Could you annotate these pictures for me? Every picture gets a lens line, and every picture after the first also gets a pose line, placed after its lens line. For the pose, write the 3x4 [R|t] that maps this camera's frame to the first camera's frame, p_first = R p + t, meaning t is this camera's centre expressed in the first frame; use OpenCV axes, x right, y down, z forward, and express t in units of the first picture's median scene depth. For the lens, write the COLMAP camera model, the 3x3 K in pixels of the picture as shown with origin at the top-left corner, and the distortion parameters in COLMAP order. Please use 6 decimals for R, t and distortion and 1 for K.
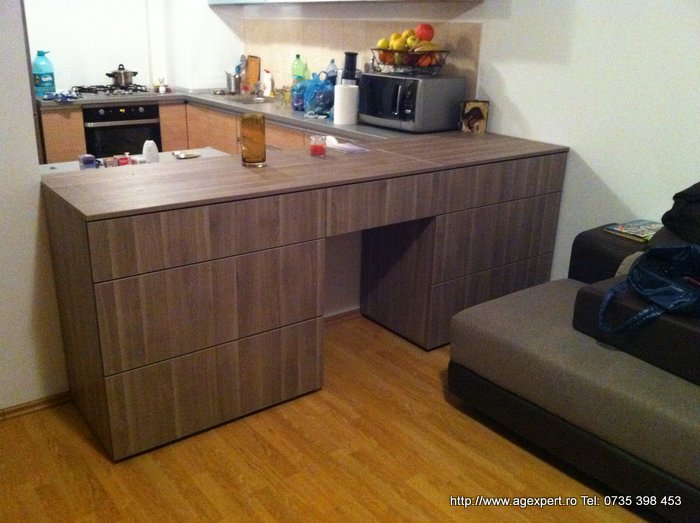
lens RADIAL K [[700.6, 0, 337.8], [0, 700.6, 264.4], [0, 0, 1]] dist [0.017026, 0.000000]
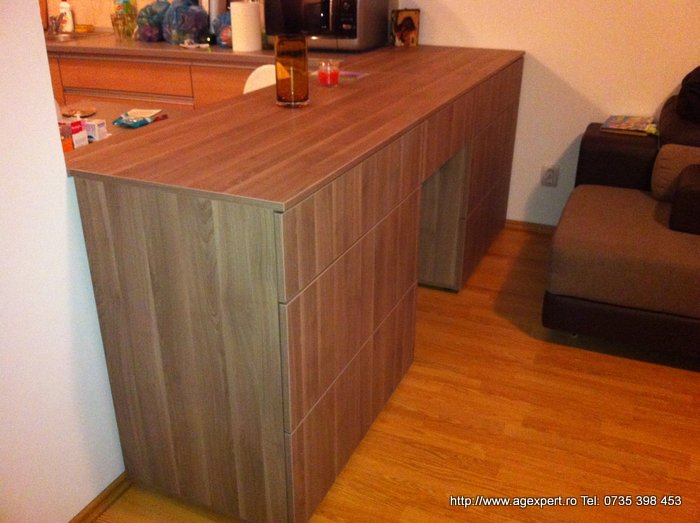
lens RADIAL K [[700.6, 0, 357.9], [0, 700.6, 269.4], [0, 0, 1]] dist [0.017026, 0.000000]
pose [[0.870179, -0.224386, 0.438679, -0.322411], [0.182045, 0.973707, 0.136945, -0.045490], [-0.457873, -0.039307, 0.888148, 0.223134]]
